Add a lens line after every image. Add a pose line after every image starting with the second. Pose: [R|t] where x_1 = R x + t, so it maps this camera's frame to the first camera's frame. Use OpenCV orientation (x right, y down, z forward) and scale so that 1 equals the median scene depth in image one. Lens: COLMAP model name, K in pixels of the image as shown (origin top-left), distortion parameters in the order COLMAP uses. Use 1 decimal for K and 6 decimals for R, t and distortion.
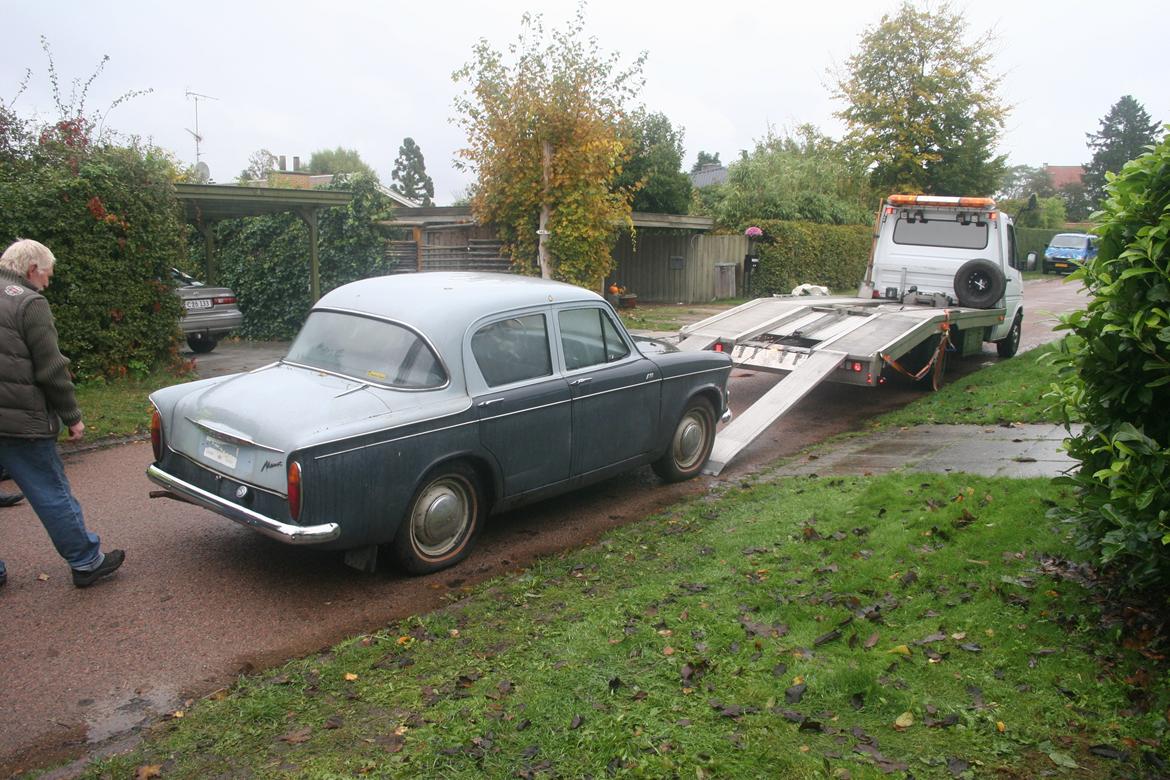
lens RADIAL K [[998.5, 0, 566.8], [0, 998.5, 402.7], [0, 0, 1]] dist [-0.173872, 0.146903]
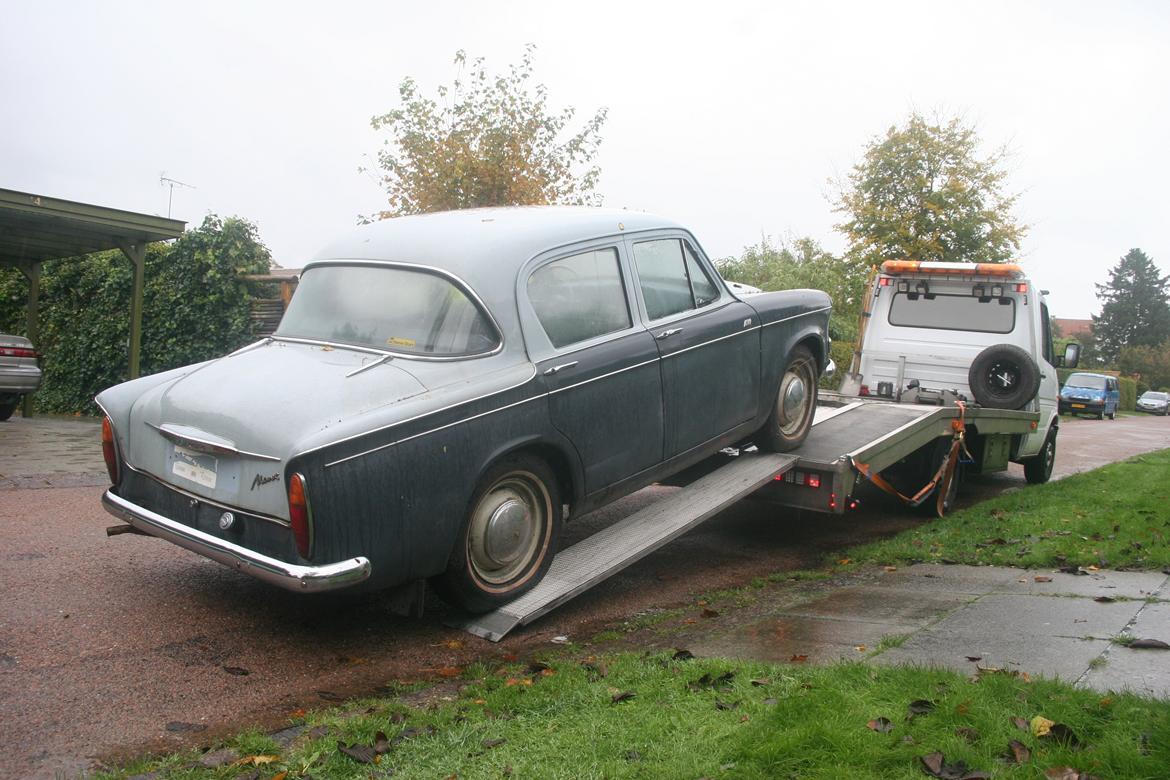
lens RADIAL K [[977.3, 0, 588.7], [0, 977.3, 389.9], [0, 0, 1]] dist [-0.166613, 0.164507]
pose [[0.998399, 0.056371, 0.004585, 0.060998], [-0.055058, 0.987277, -0.149173, 0.006309], [-0.012936, 0.148682, 0.988800, 0.164511]]
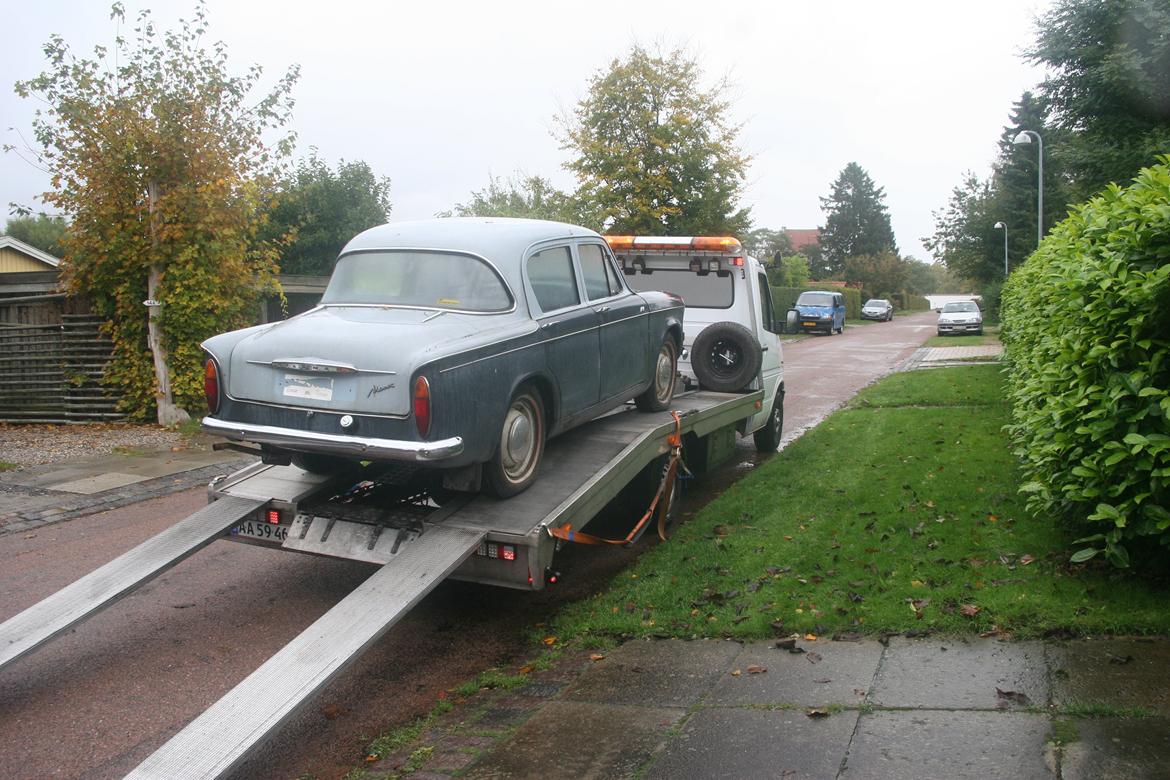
lens RADIAL K [[977.3, 0, 588.7], [0, 977.3, 389.9], [0, 0, 1]] dist [-0.166613, 0.164507]
pose [[0.967263, -0.037088, 0.251051, 0.084255], [0.057093, 0.995706, -0.072875, -0.029643], [-0.247271, 0.084822, 0.965227, 0.192603]]
